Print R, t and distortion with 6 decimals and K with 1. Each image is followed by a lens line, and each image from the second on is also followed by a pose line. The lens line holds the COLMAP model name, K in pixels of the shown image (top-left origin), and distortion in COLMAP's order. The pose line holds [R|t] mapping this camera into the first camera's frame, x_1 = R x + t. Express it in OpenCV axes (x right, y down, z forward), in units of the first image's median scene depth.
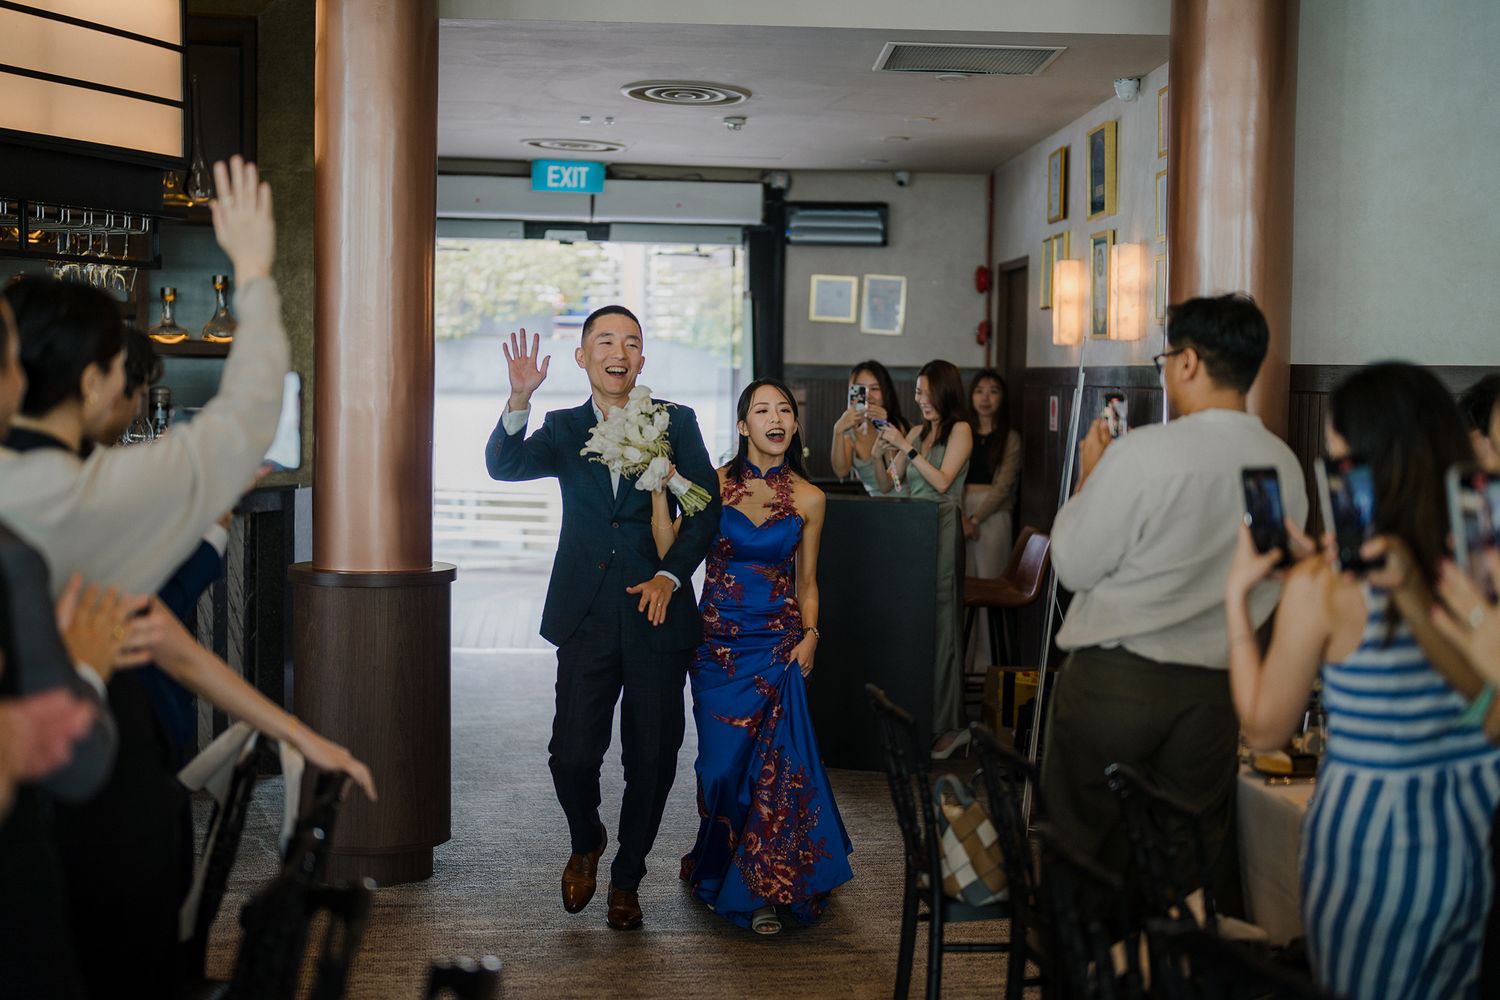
lens RADIAL K [[2143.1, 0, 750.0], [0, 2143.1, 500.0], [0, 0, 1]] dist [-0.032960, 0.526958]
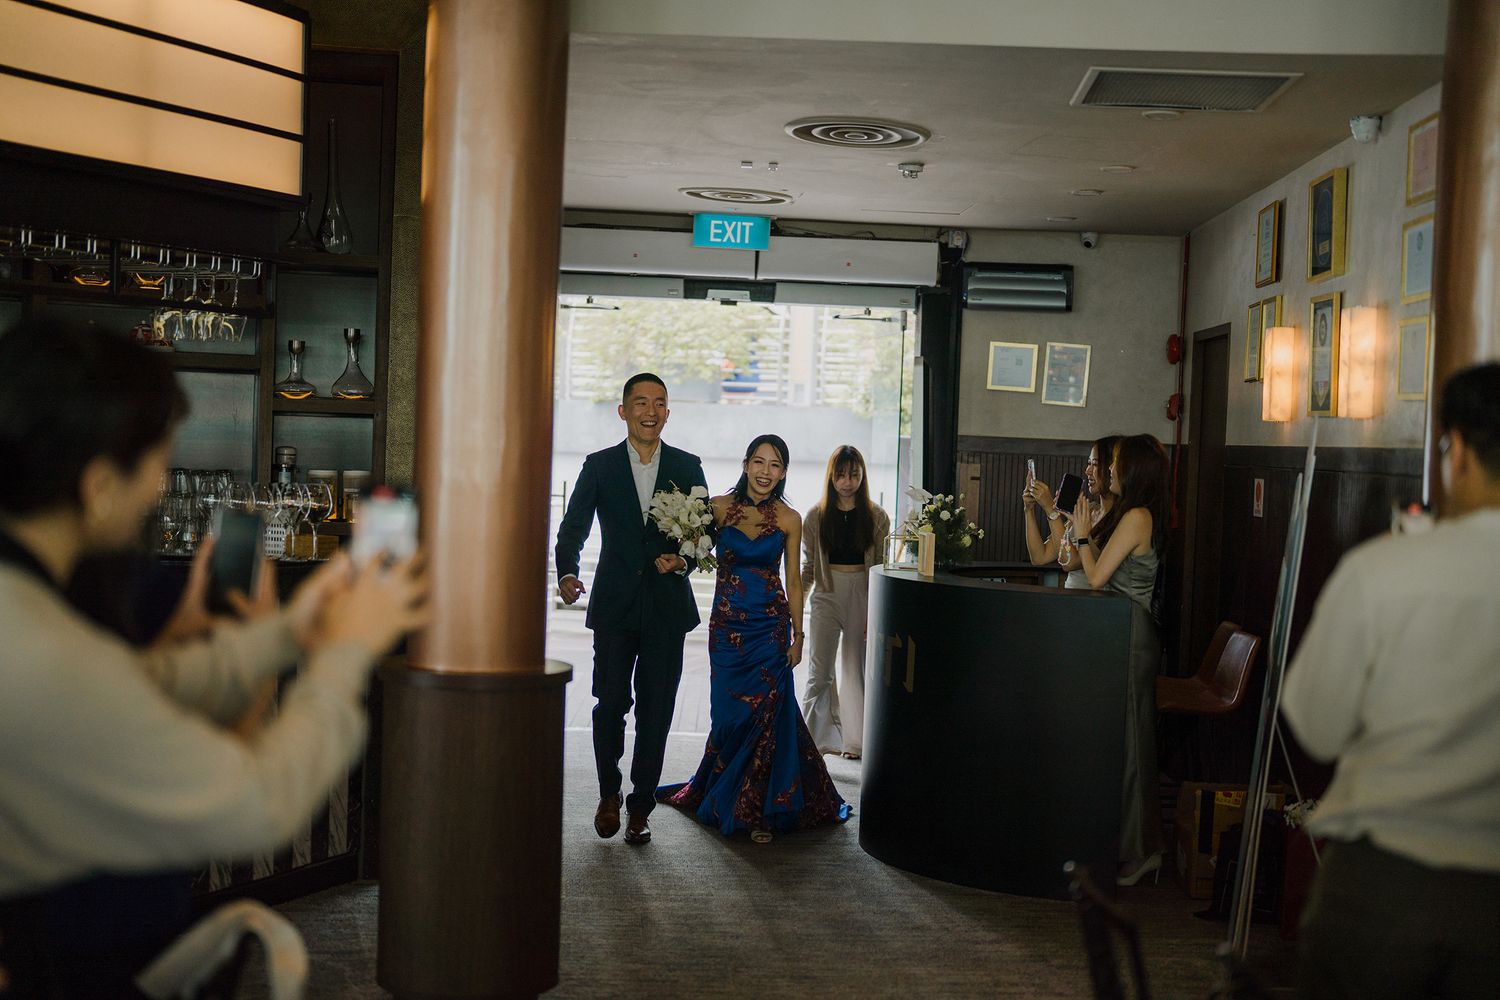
lens RADIAL K [[2105.8, 0, 750.0], [0, 2105.8, 500.0], [0, 0, 1]] dist [-0.007377, 0.055435]
pose [[0.996546, 0.023706, -0.079585, -0.000745], [-0.026127, 0.999223, -0.029524, -0.008948], [0.078823, 0.031502, 0.996391, 0.120191]]
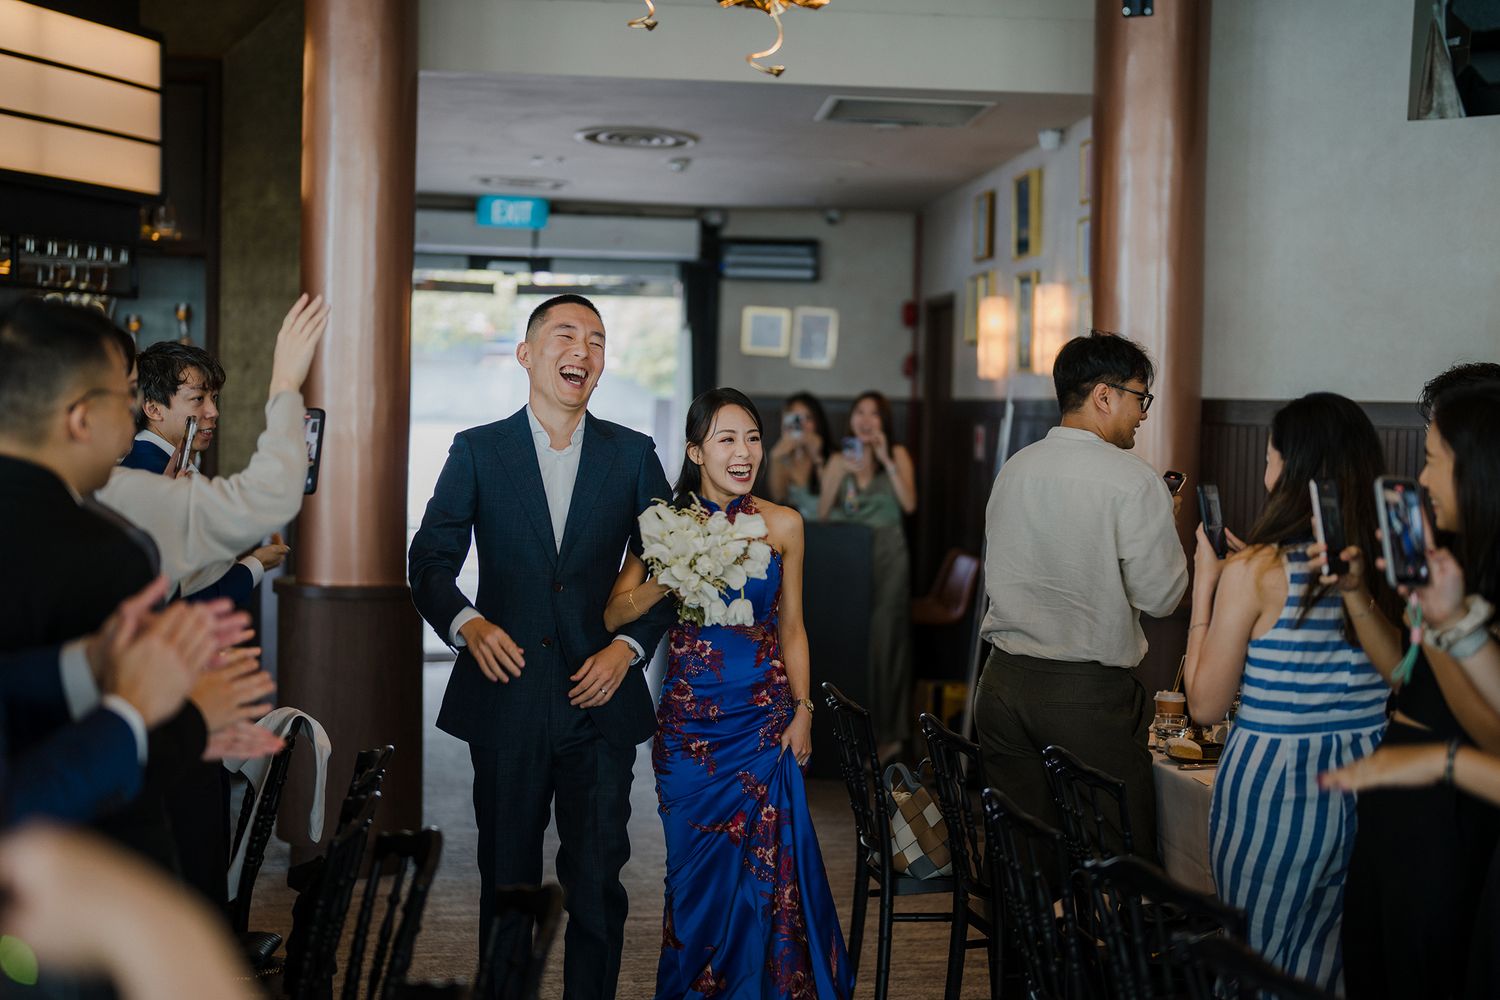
lens RADIAL K [[2143.1, 0, 750.0], [0, 2143.1, 500.0], [0, 0, 1]] dist [-0.032960, 0.526958]
pose [[0.999219, 0.005513, 0.039124, -0.014028], [-0.004982, 0.999894, -0.013662, 0.003277], [-0.039195, 0.013456, 0.999141, -0.056035]]
